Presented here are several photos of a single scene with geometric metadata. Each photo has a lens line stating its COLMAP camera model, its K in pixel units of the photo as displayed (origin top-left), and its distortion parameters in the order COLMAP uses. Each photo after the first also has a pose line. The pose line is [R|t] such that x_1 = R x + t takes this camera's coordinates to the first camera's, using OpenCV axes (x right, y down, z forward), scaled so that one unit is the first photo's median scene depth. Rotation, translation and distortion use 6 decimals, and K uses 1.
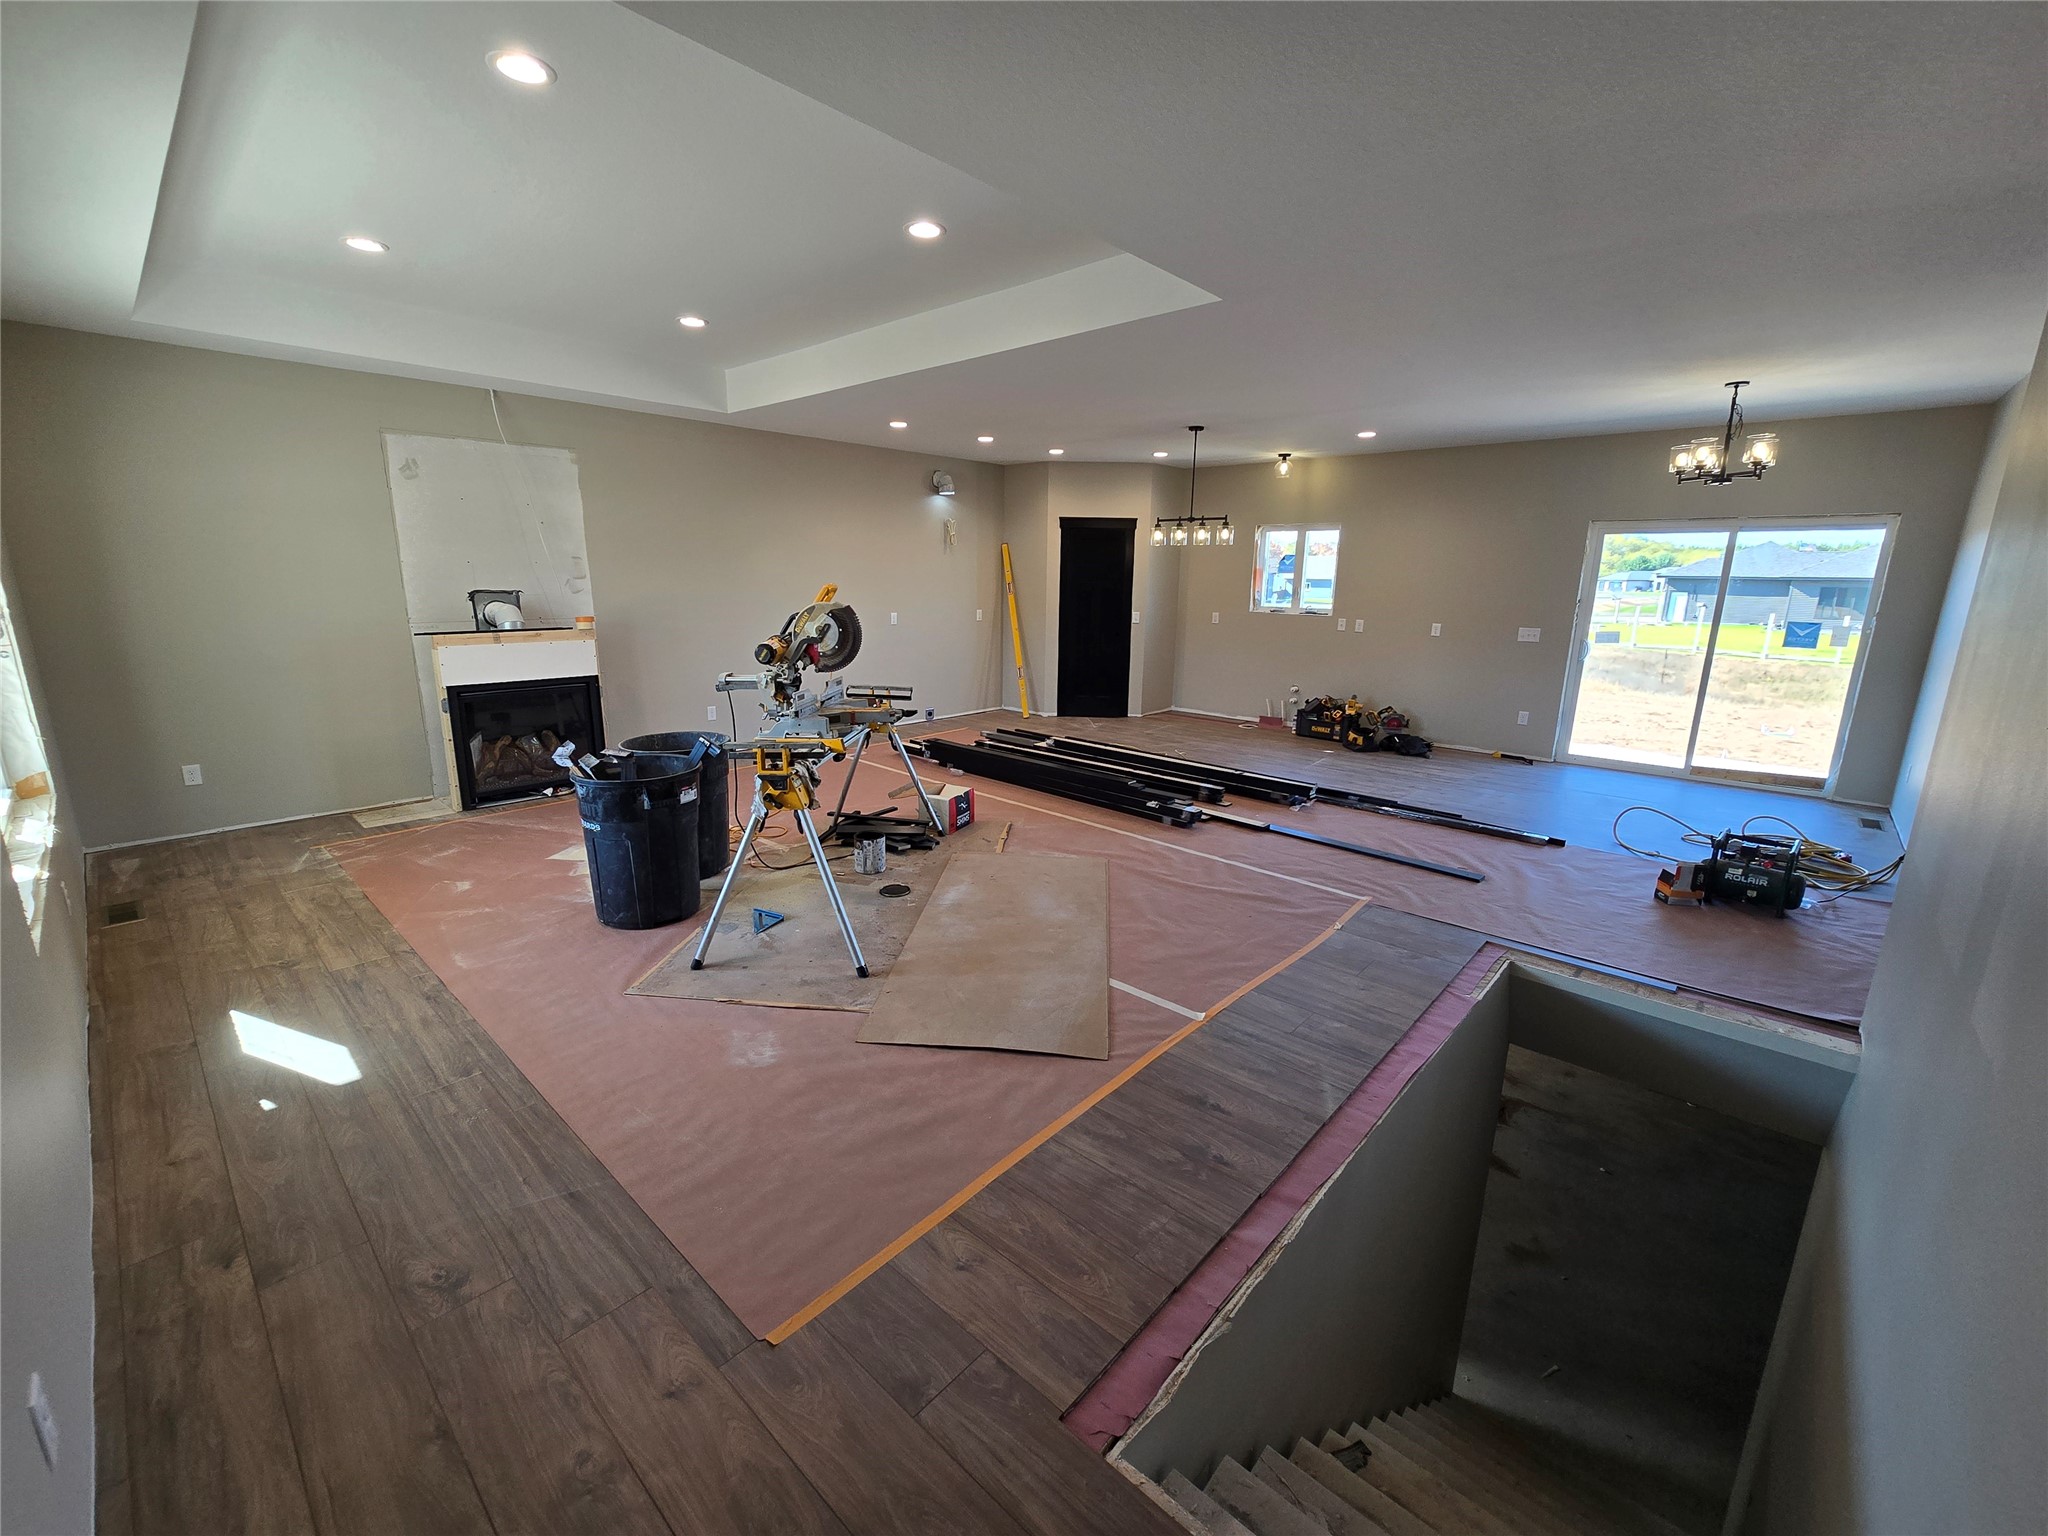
lens RADIAL K [[838.6, 0, 1015.0], [0, 838.6, 767.3], [0, 0, 1]] dist [-0.003116, -0.000775]
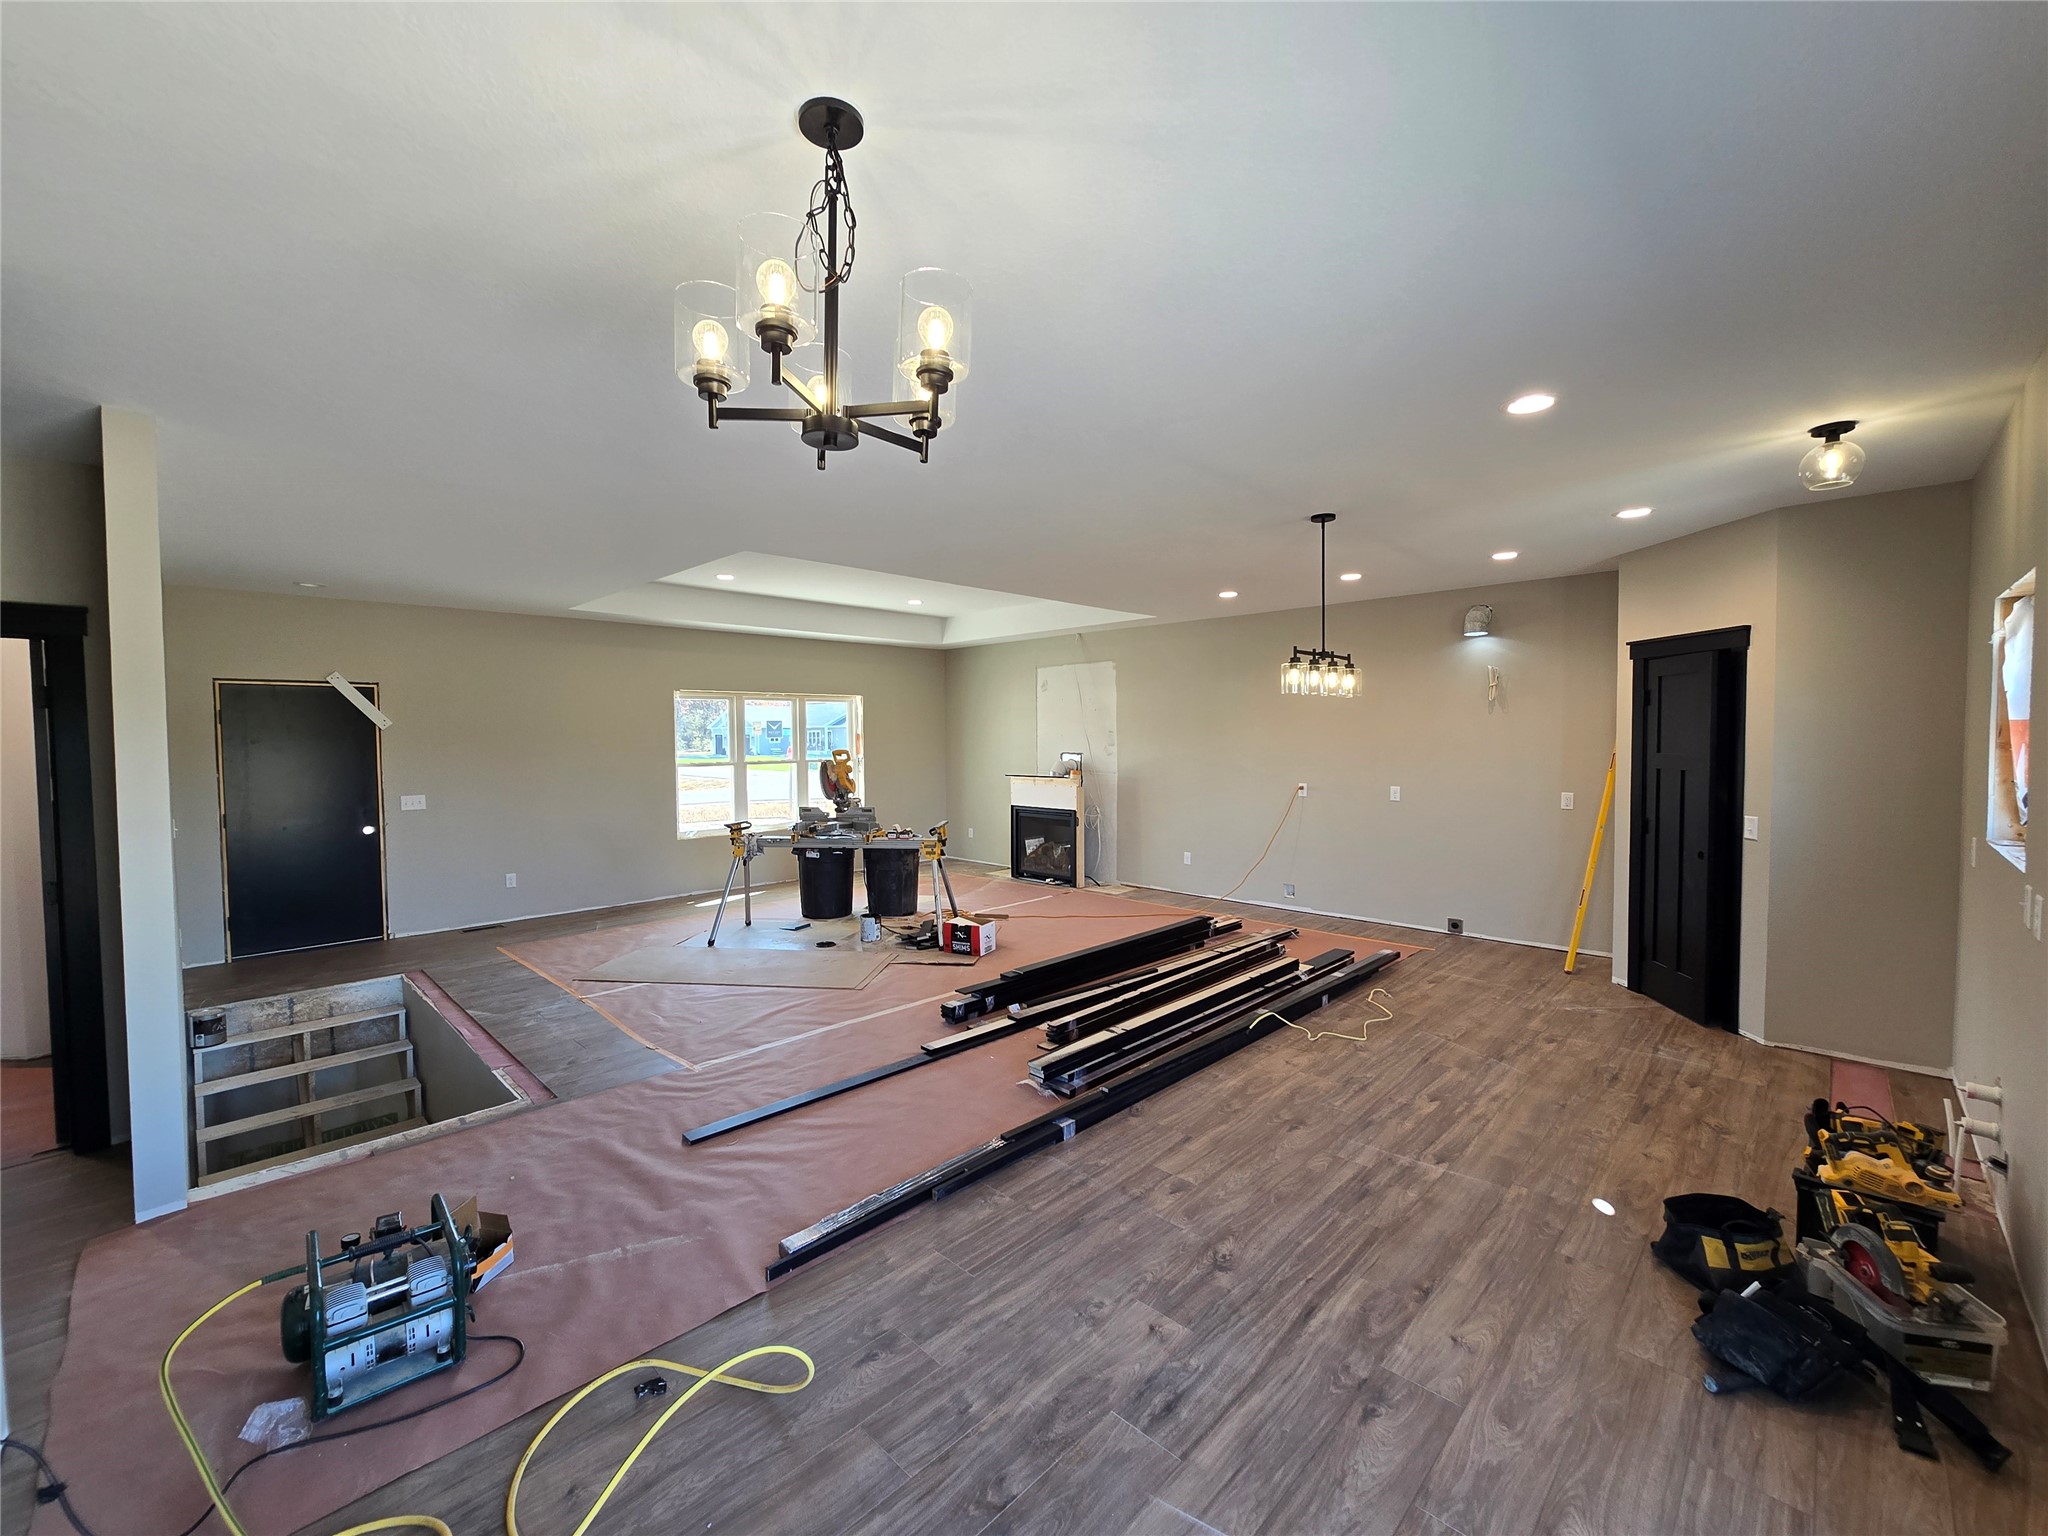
lens RADIAL K [[838.6, 0, 1015.0], [0, 838.6, 767.3], [0, 0, 1]] dist [-0.003116, -0.000775]
pose [[-0.037985, 0.028163, -0.998881, 0.931416], [-0.217808, 0.975336, 0.035782, -0.204744], [0.975252, 0.218923, -0.030914, 0.892486]]
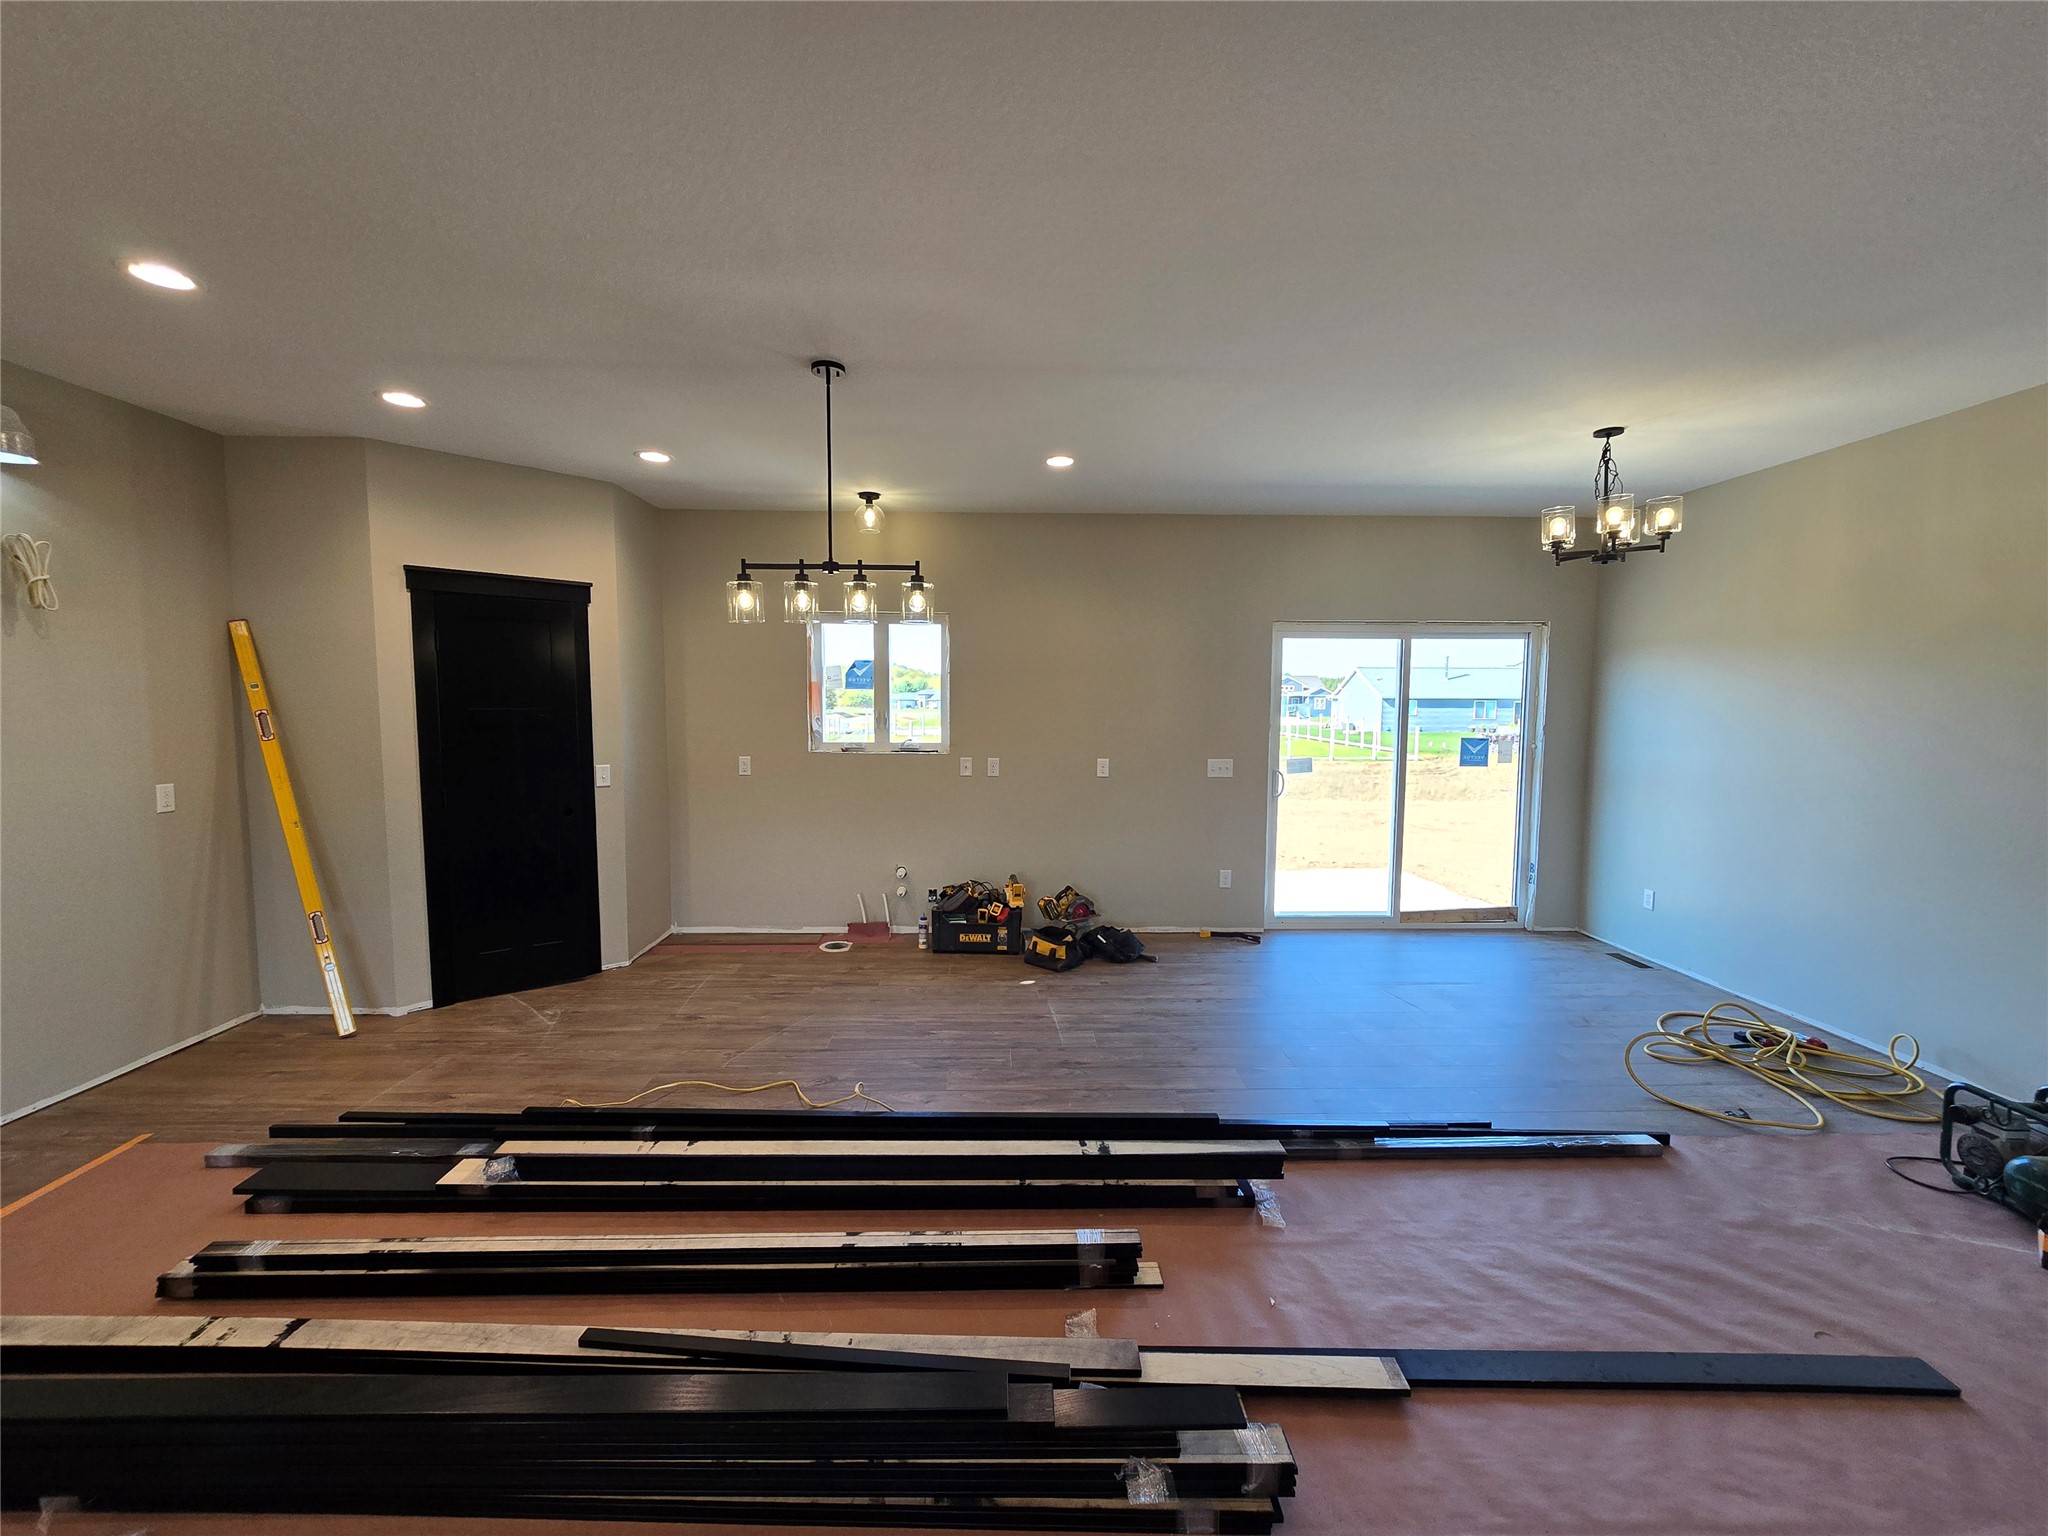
lens RADIAL K [[838.6, 0, 1015.0], [0, 838.6, 767.3], [0, 0, 1]] dist [-0.003116, -0.000775]
pose [[0.720852, -0.064607, 0.690072, -0.037784], [0.162066, 0.983756, -0.077192, -0.154117], [-0.673875, 0.167481, 0.719613, 0.691719]]
